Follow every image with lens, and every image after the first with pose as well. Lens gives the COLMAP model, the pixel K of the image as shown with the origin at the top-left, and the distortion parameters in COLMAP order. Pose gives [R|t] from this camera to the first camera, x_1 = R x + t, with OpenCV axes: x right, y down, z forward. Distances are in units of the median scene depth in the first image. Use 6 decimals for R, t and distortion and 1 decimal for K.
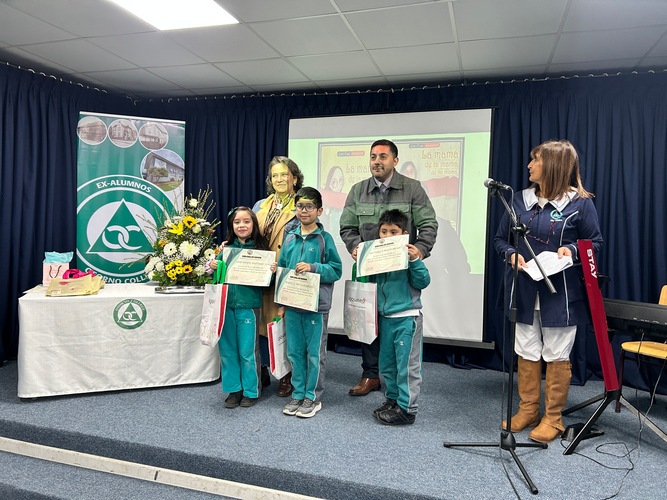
lens RADIAL K [[500.9, 0, 332.5], [0, 500.9, 253.8], [0, 0, 1]] dist [0.038421, -0.046213]
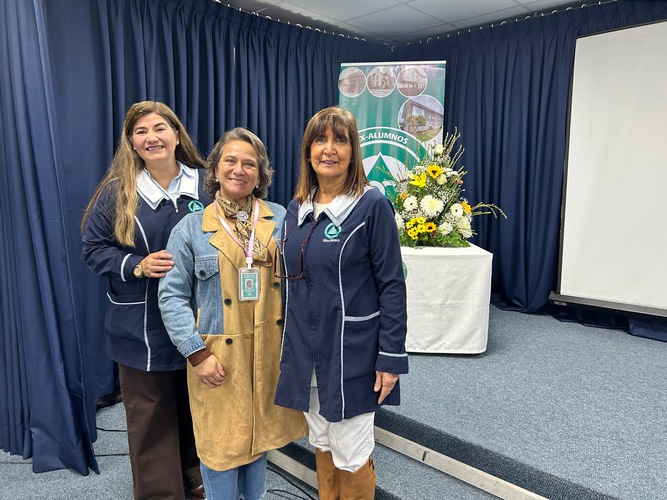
lens RADIAL K [[500.9, 0, 335.2], [0, 500.9, 252.4], [0, 0, 1]] dist [0.038421, -0.046213]
pose [[0.896098, 0.036233, -0.442376, -0.067966], [-0.003231, 0.997169, 0.075128, 0.011174], [0.443845, -0.065892, 0.893677, 0.101215]]
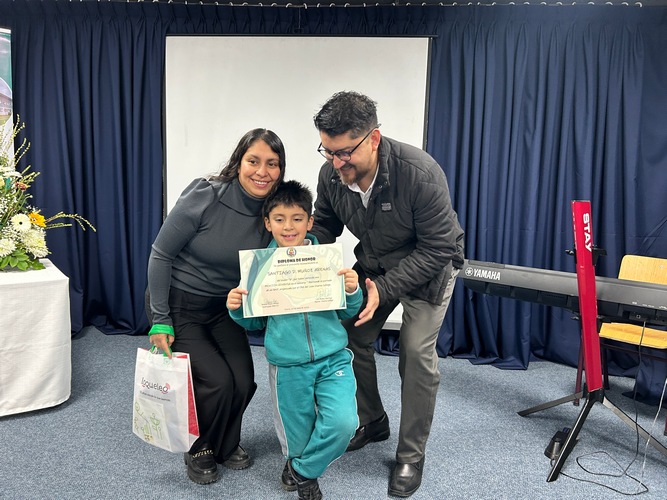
lens RADIAL K [[500.9, 0, 337.6], [0, 500.9, 253.5], [0, 0, 1]] dist [0.038421, -0.046213]
pose [[0.974424, -0.018025, 0.223994, -0.012751], [0.001591, 0.997306, 0.073334, -0.003343], [-0.224712, -0.071102, 0.971828, 0.215827]]
